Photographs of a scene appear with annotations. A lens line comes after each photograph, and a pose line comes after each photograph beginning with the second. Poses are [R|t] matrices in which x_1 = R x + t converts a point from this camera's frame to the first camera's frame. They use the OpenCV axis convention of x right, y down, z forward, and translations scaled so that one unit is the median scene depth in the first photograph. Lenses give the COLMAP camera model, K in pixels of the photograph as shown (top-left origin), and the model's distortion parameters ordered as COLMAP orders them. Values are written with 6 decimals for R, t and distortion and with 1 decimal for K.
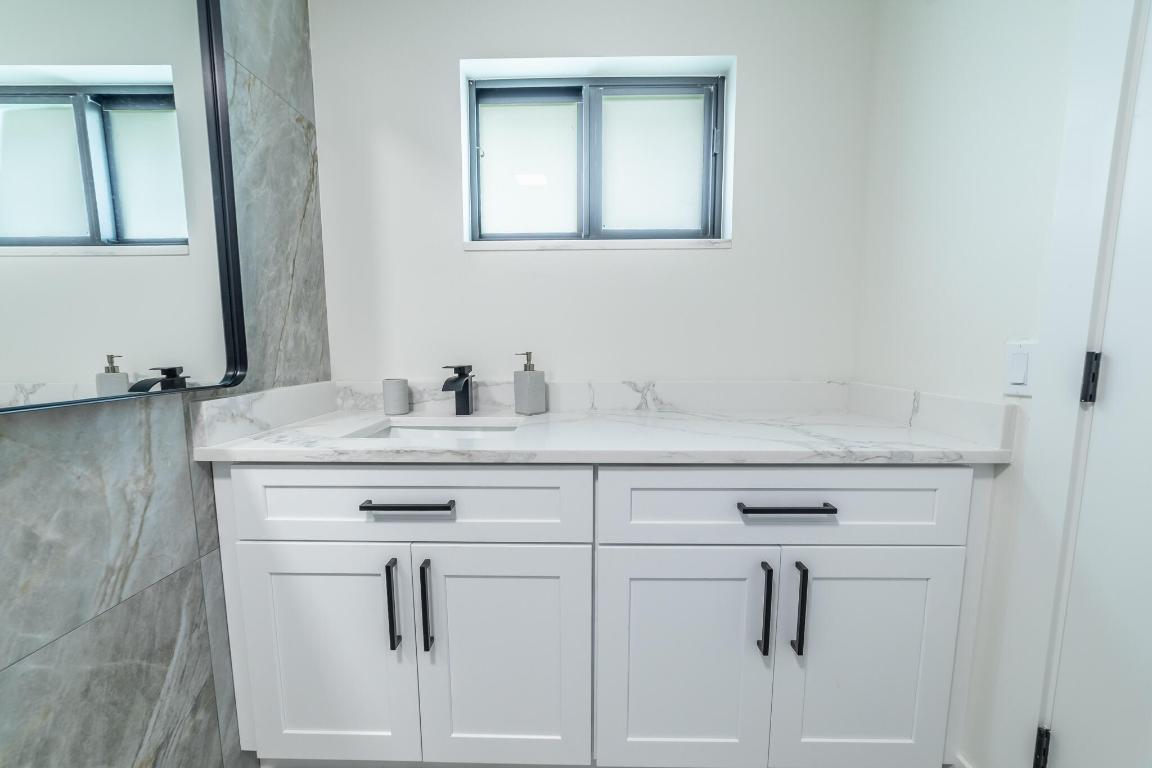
lens RADIAL K [[435.8, 0, 570.7], [0, 435.8, 395.4], [0, 0, 1]] dist [-0.024038, 0.006548]
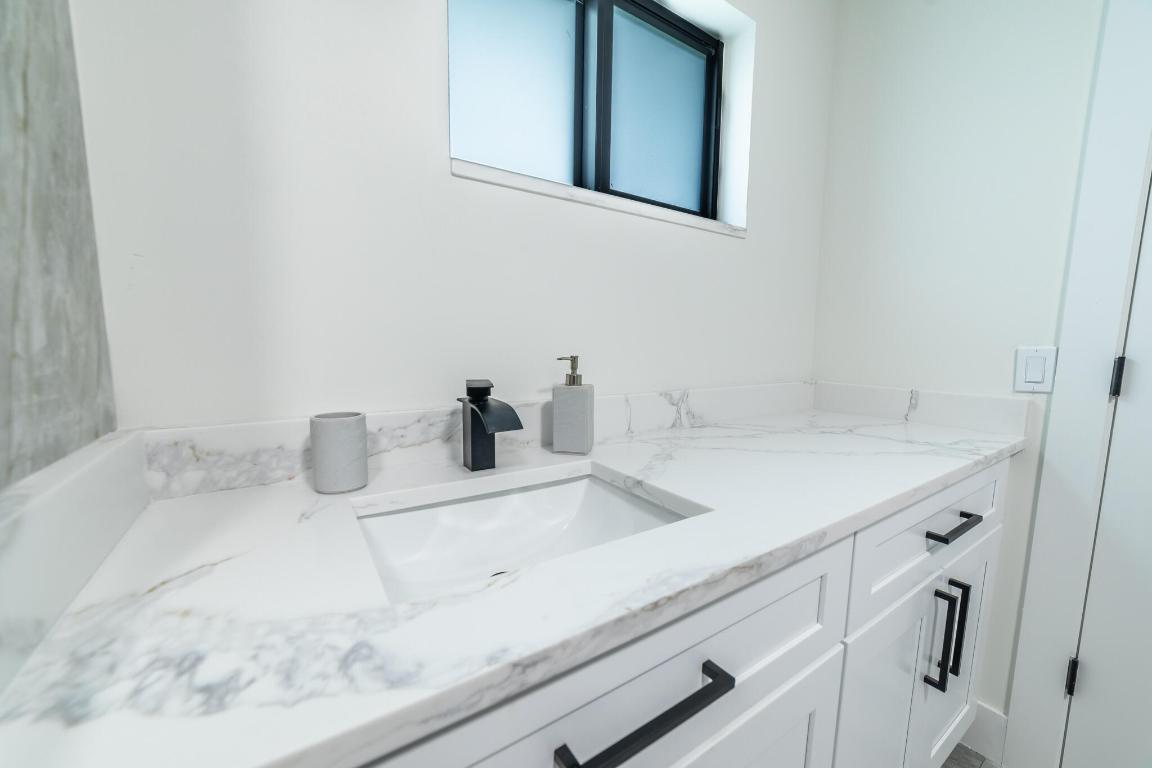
lens RADIAL K [[435.8, 0, 570.7], [0, 435.8, 395.4], [0, 0, 1]] dist [-0.024038, 0.006548]
pose [[0.826740, -0.057083, 0.559680, -0.460397], [0.053810, 0.998301, 0.022333, -0.055930], [-0.560004, 0.011653, 0.828408, 0.473299]]
